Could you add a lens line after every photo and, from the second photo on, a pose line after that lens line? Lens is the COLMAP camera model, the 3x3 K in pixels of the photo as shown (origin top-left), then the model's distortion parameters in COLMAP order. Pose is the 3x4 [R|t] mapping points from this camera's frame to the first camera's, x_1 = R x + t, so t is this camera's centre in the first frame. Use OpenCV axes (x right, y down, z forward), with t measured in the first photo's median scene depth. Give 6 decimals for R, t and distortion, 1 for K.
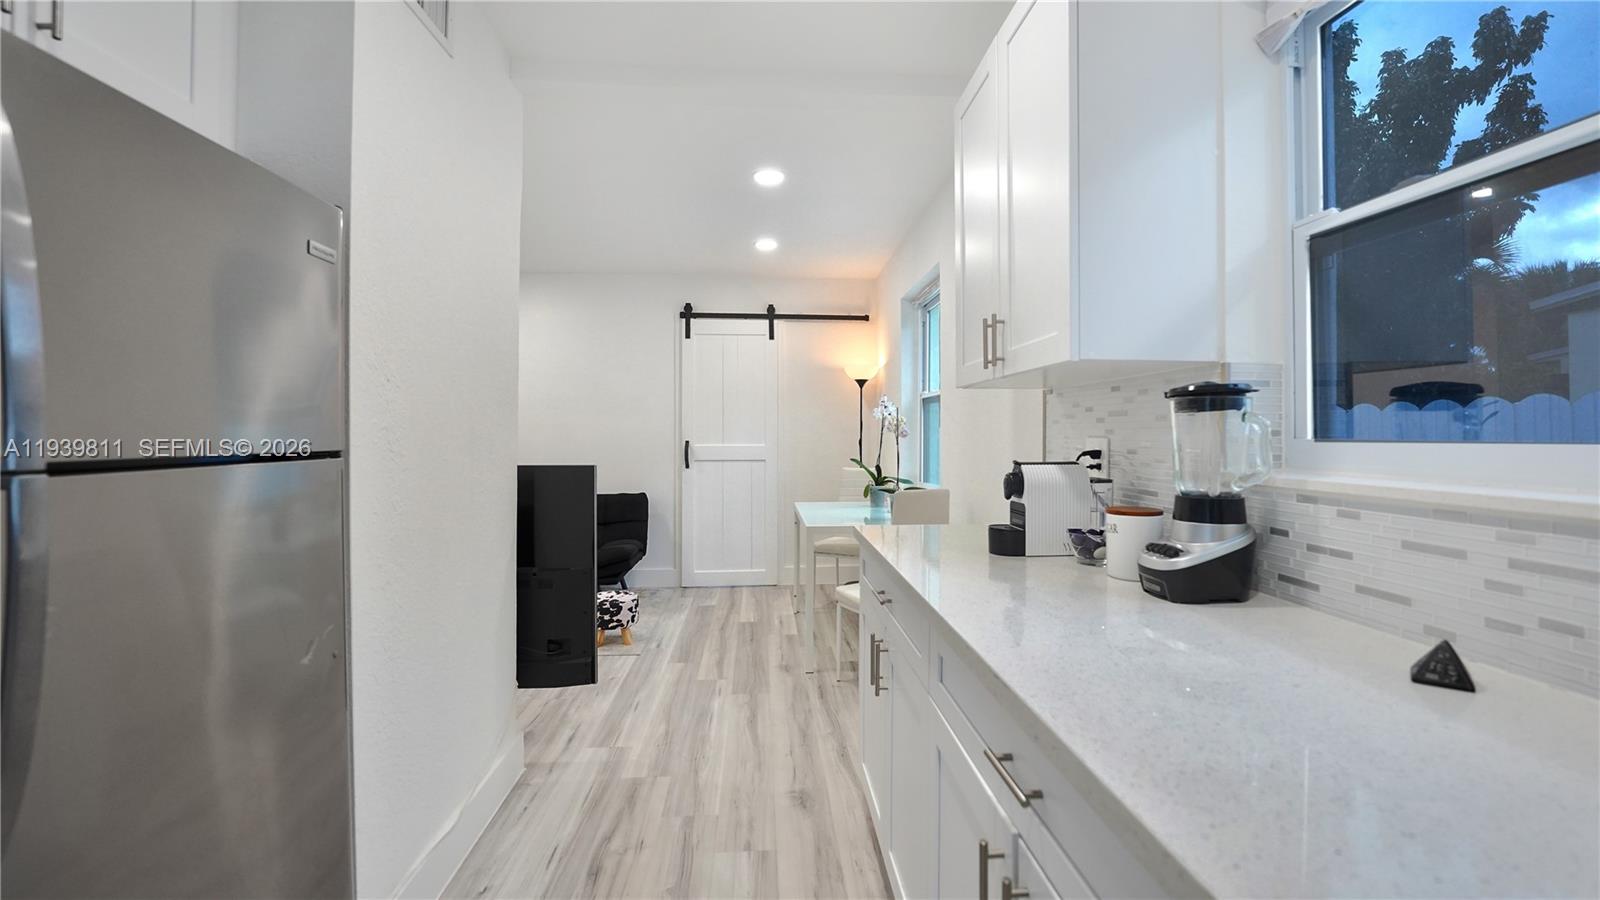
lens RADIAL K [[669.6, 0, 808.3], [0, 669.6, 444.0], [0, 0, 1]] dist [-0.022674, 0.000107]
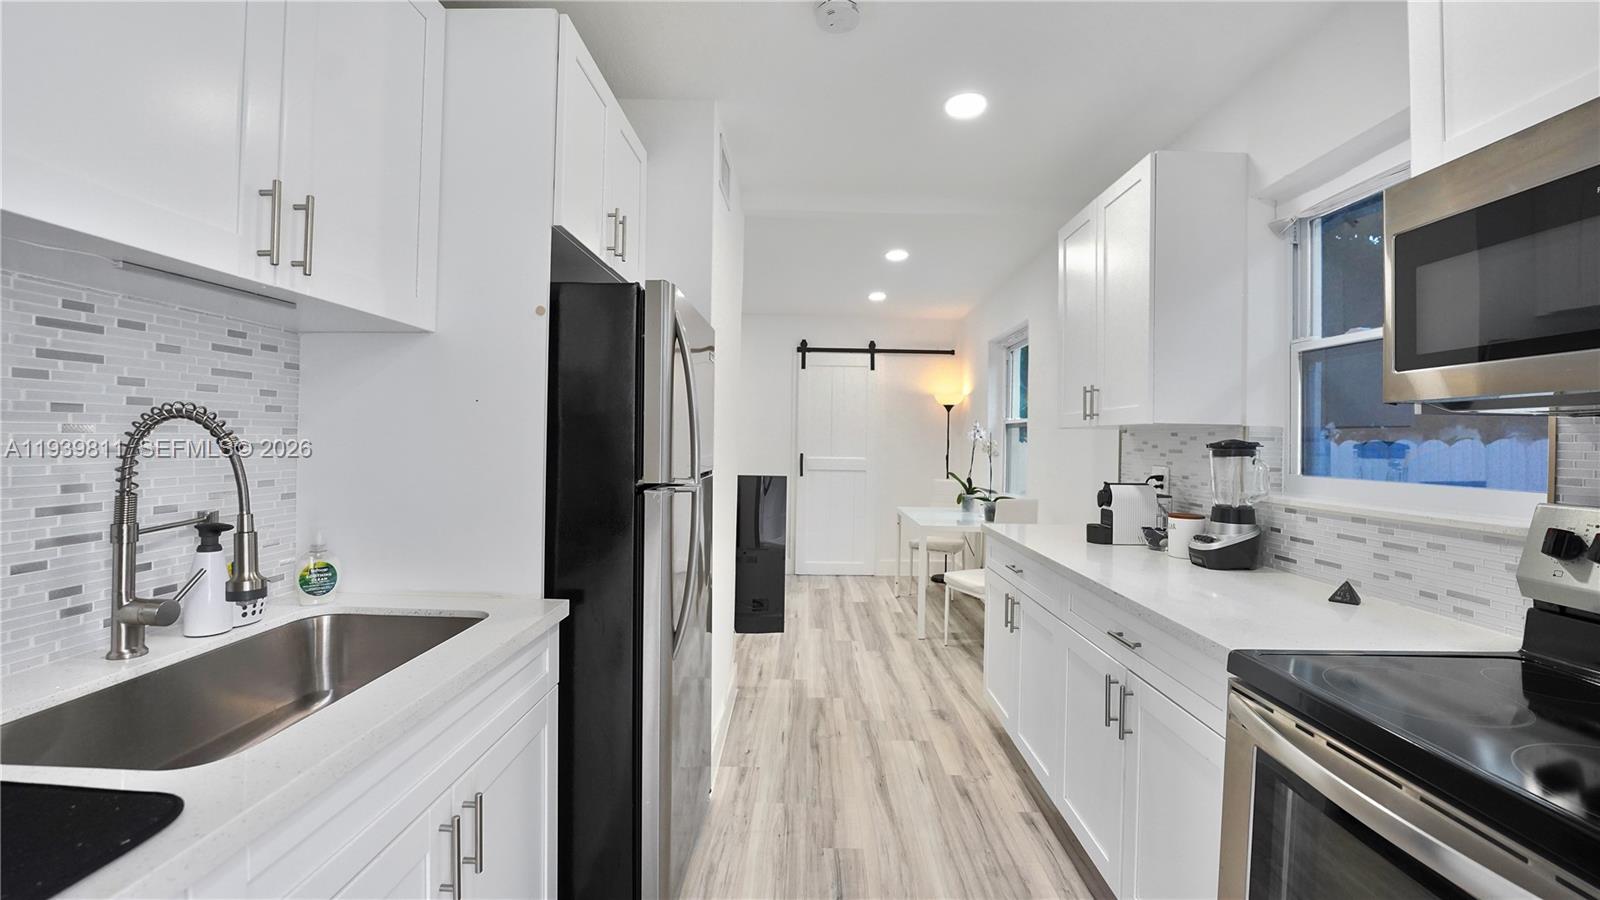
lens RADIAL K [[669.6, 0, 790.5], [0, 669.6, 440.6], [0, 0, 1]] dist [-0.022674, 0.000107]
pose [[0.996532, 0.018032, -0.081230, -0.252169], [-0.019016, 0.999755, -0.011366, -0.033764], [0.081005, 0.012871, 0.996631, -0.508820]]
